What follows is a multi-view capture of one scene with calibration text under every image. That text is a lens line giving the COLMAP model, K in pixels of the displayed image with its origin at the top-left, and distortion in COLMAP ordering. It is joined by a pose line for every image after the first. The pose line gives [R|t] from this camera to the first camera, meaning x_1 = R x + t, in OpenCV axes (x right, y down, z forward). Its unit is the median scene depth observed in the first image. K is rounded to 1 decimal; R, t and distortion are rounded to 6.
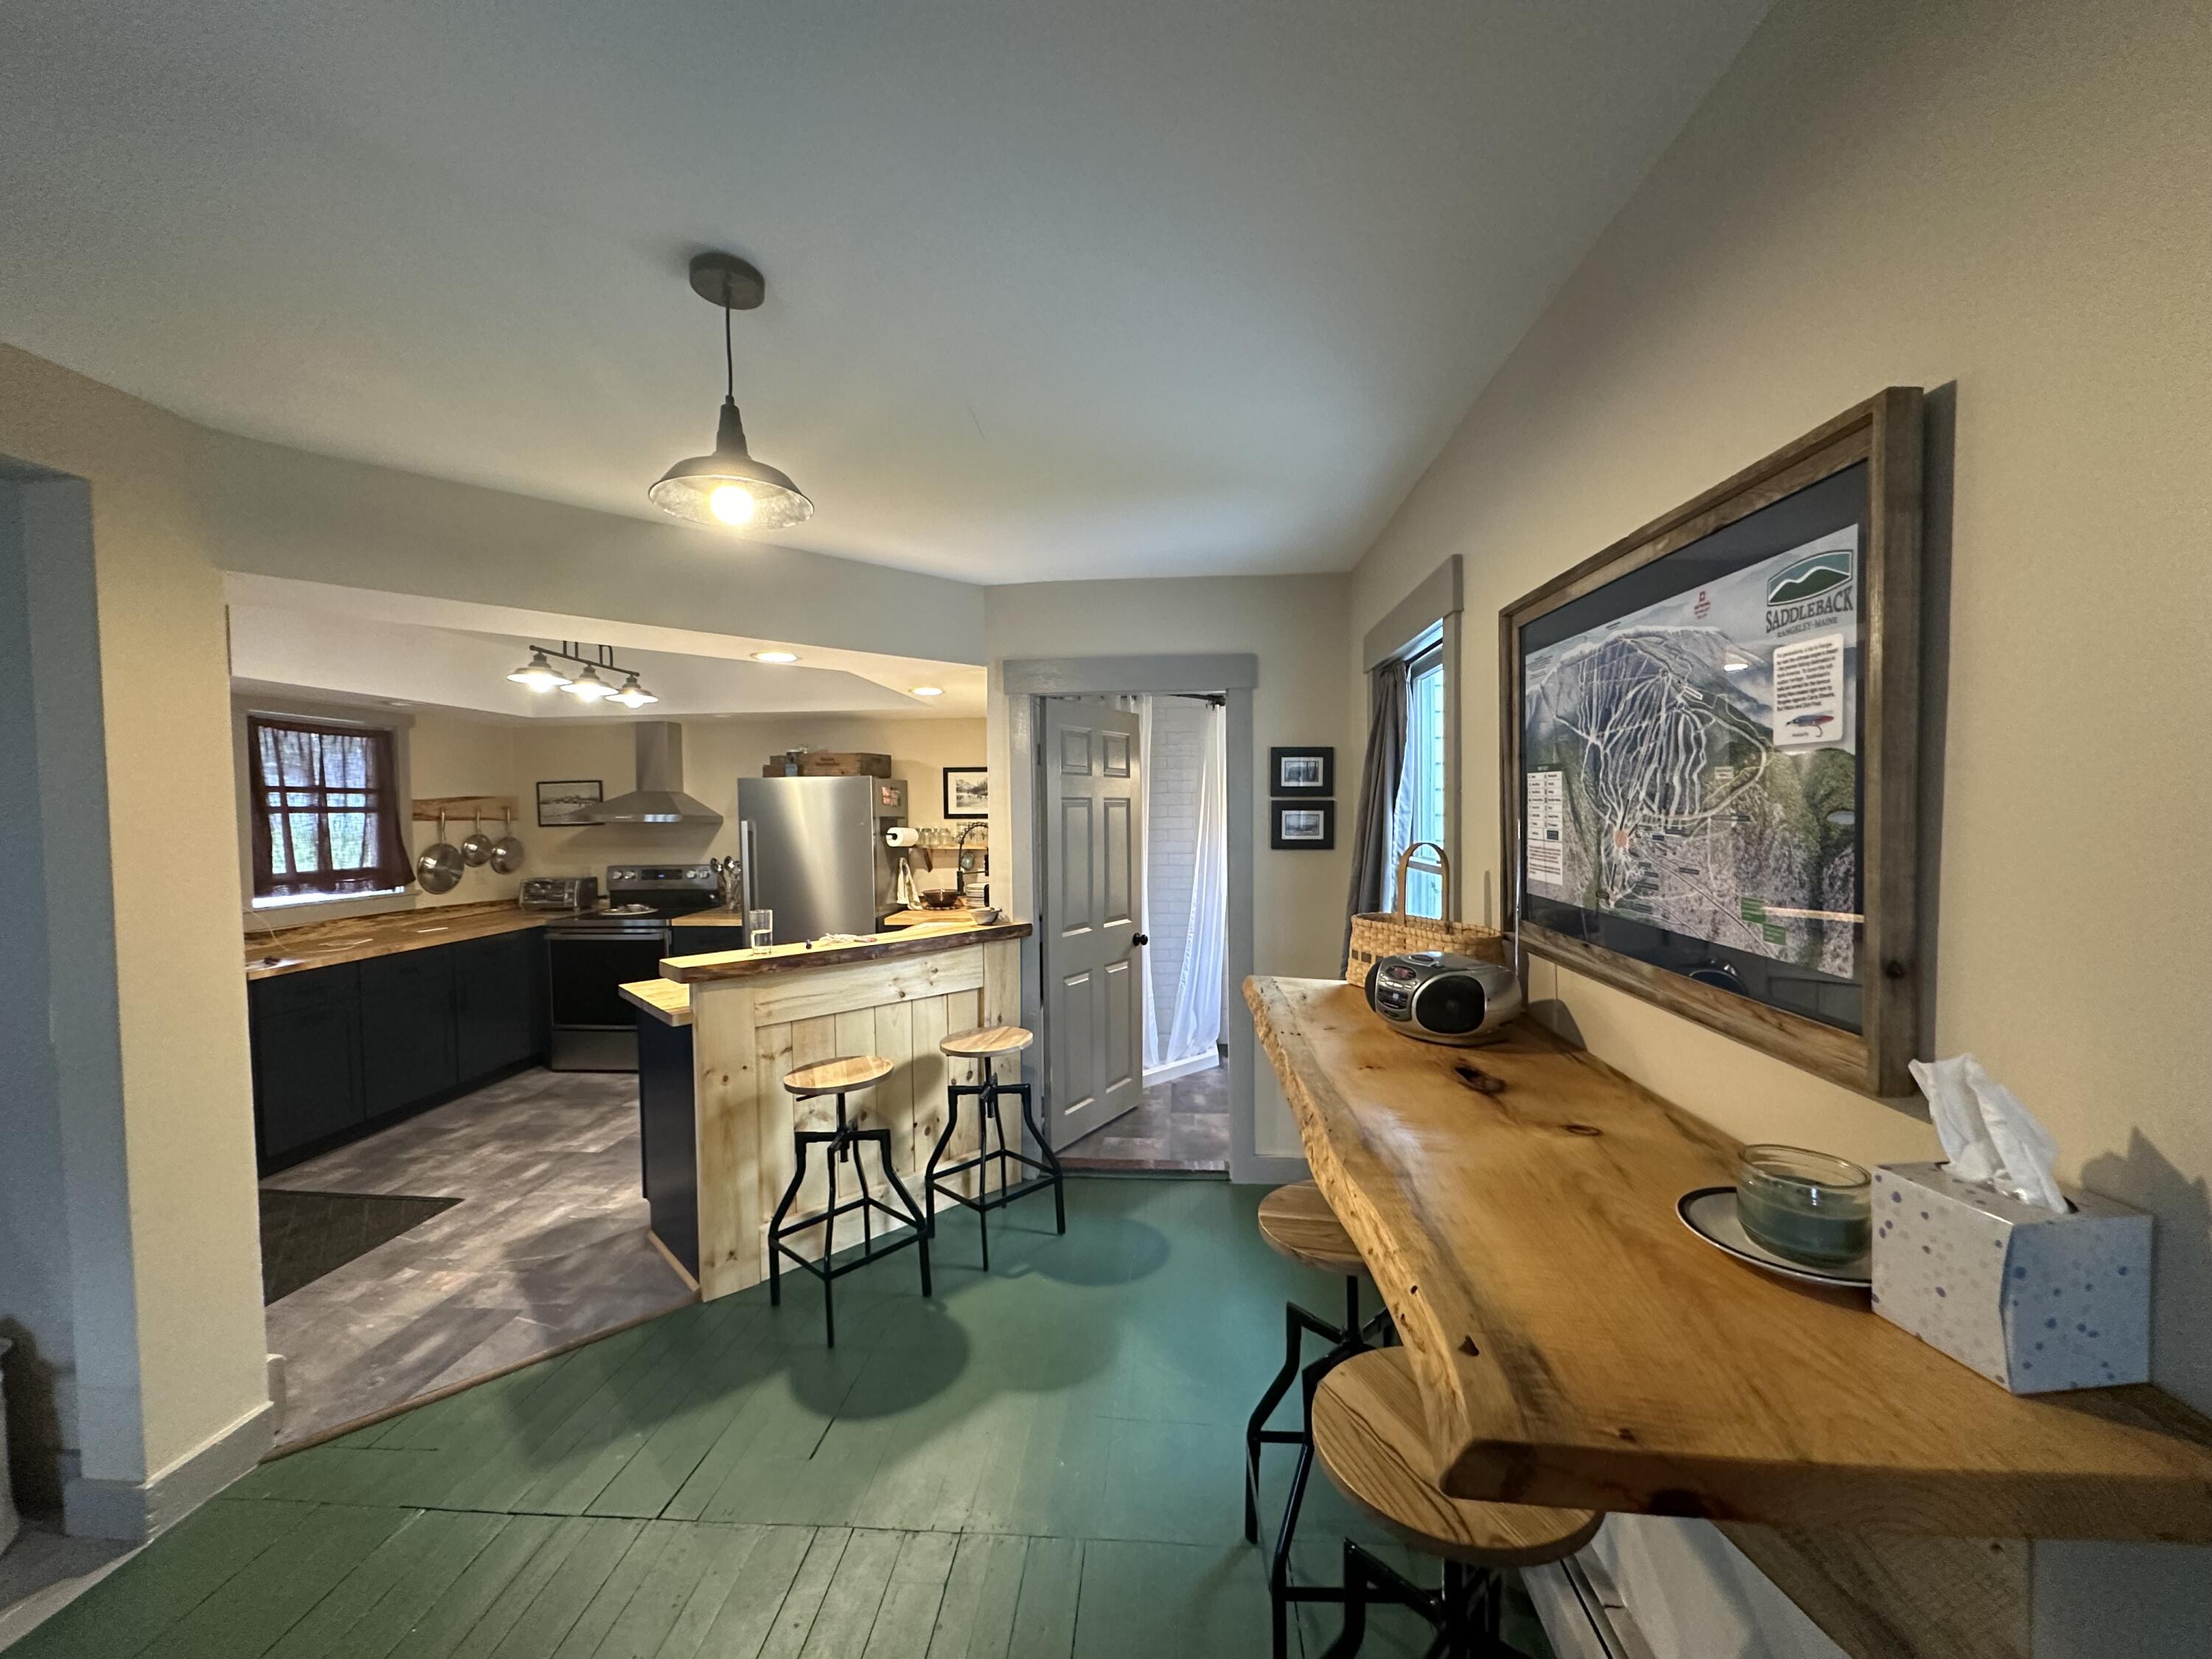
lens RADIAL K [[882.5, 0, 1101.1], [0, 882.5, 834.1], [0, 0, 1]] dist [-0.006088, 0.001173]
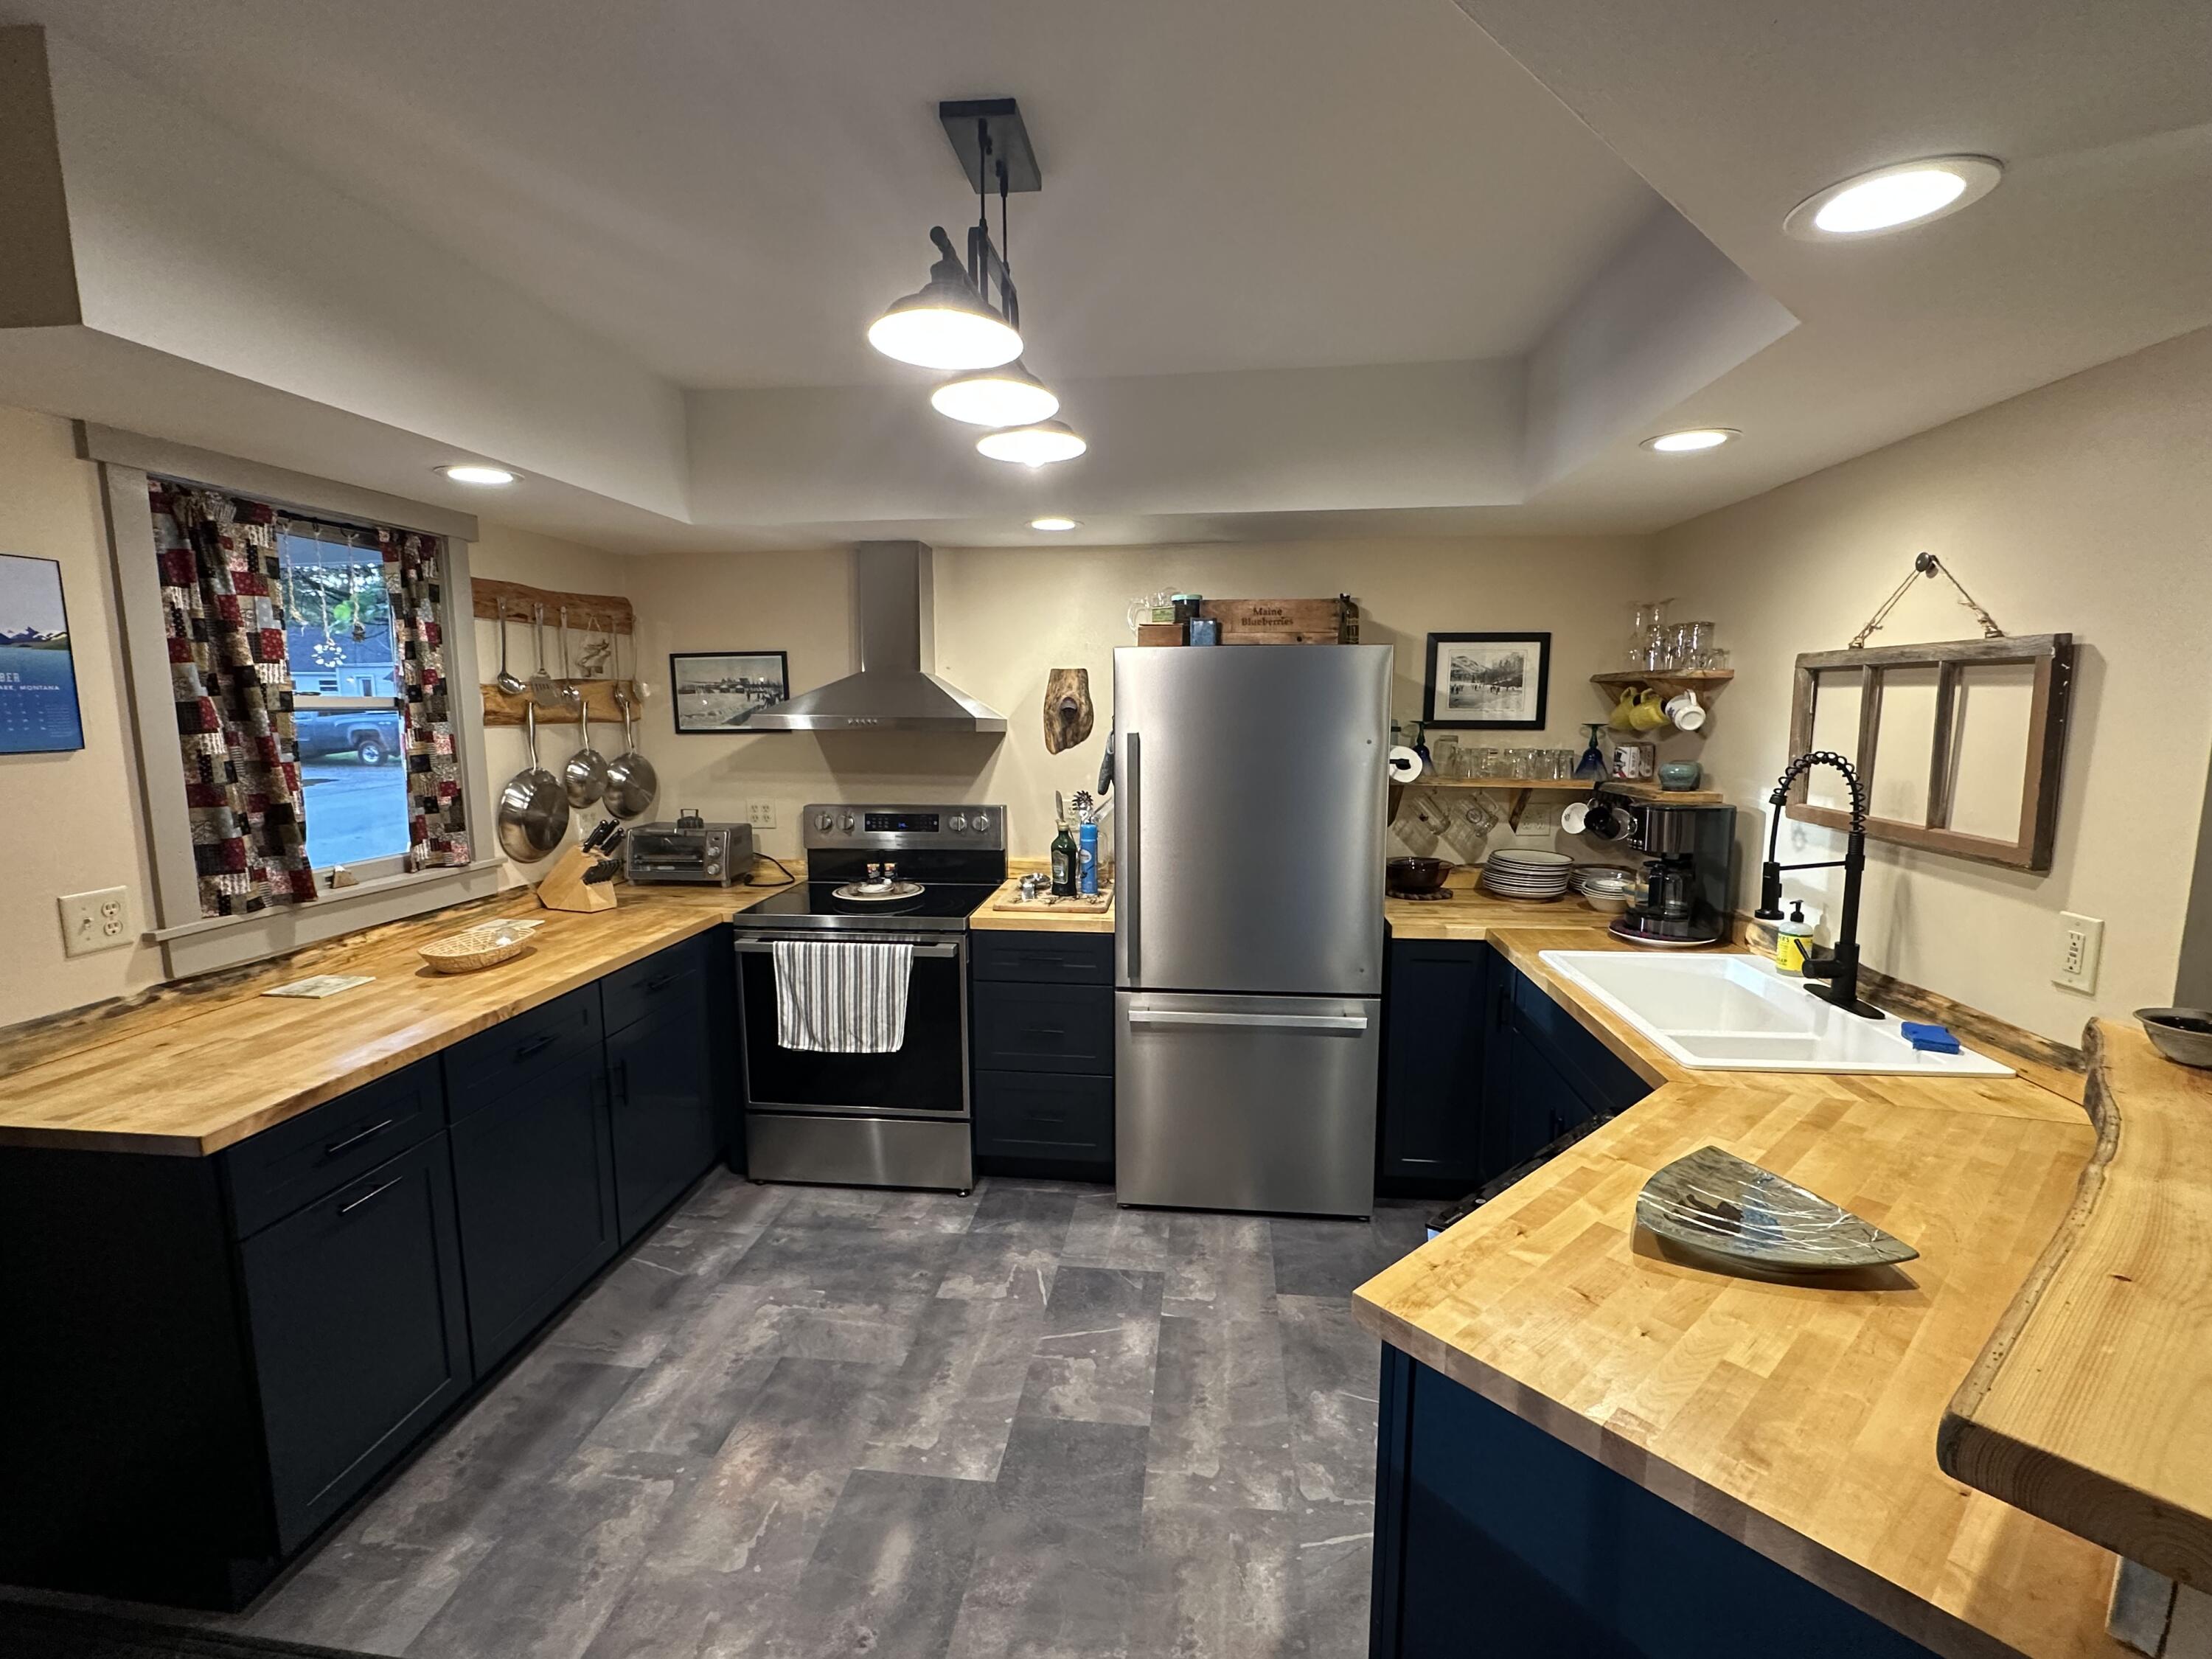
lens RADIAL K [[999.9, 0, 1097.4], [0, 999.9, 829.6], [0, 0, 1]] dist [-0.008593, 0.001040]
pose [[0.999340, 0.014580, -0.033280, -0.385967], [-0.011018, 0.994432, 0.104801, -0.019350], [0.034623, -0.104365, 0.993936, 0.404008]]
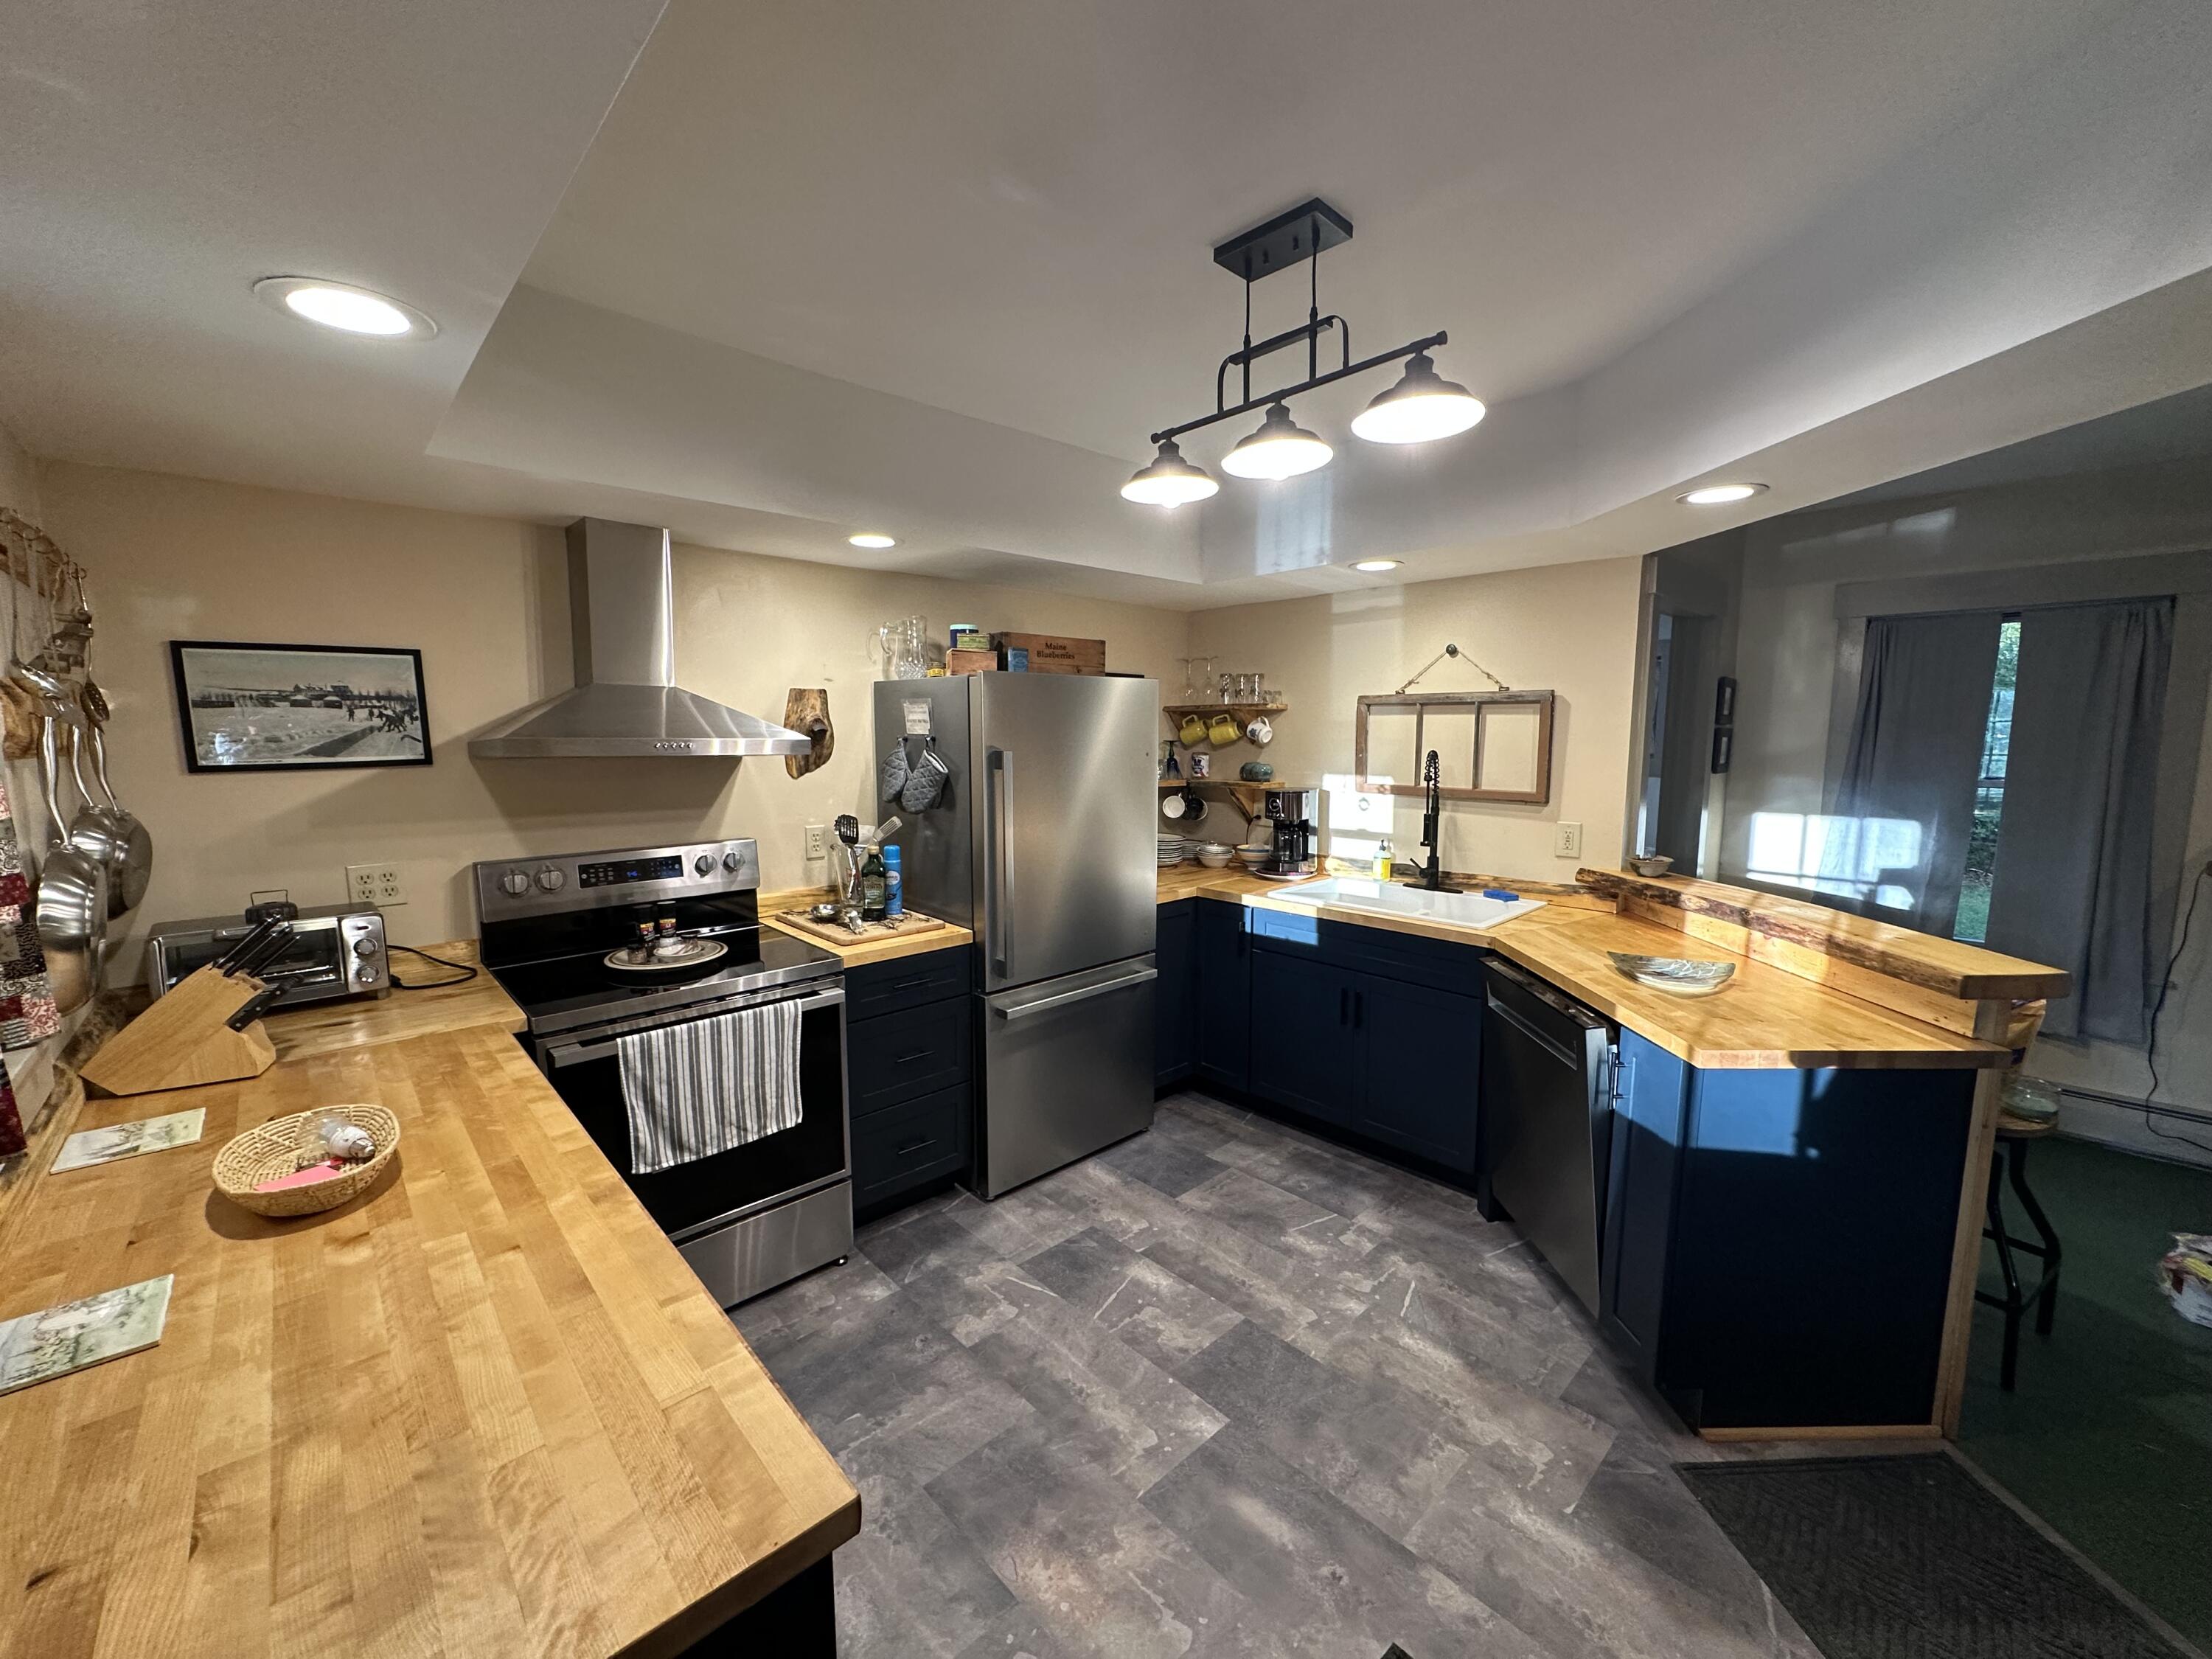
lens RADIAL K [[882.5, 0, 1109.9], [0, 882.5, 825.4], [0, 0, 1]] dist [-0.006088, 0.001173]
pose [[0.666208, -0.070620, 0.742414, -0.735375], [0.011240, 0.996344, 0.084688, -0.014460], [-0.745681, -0.048075, 0.664566, 0.560881]]
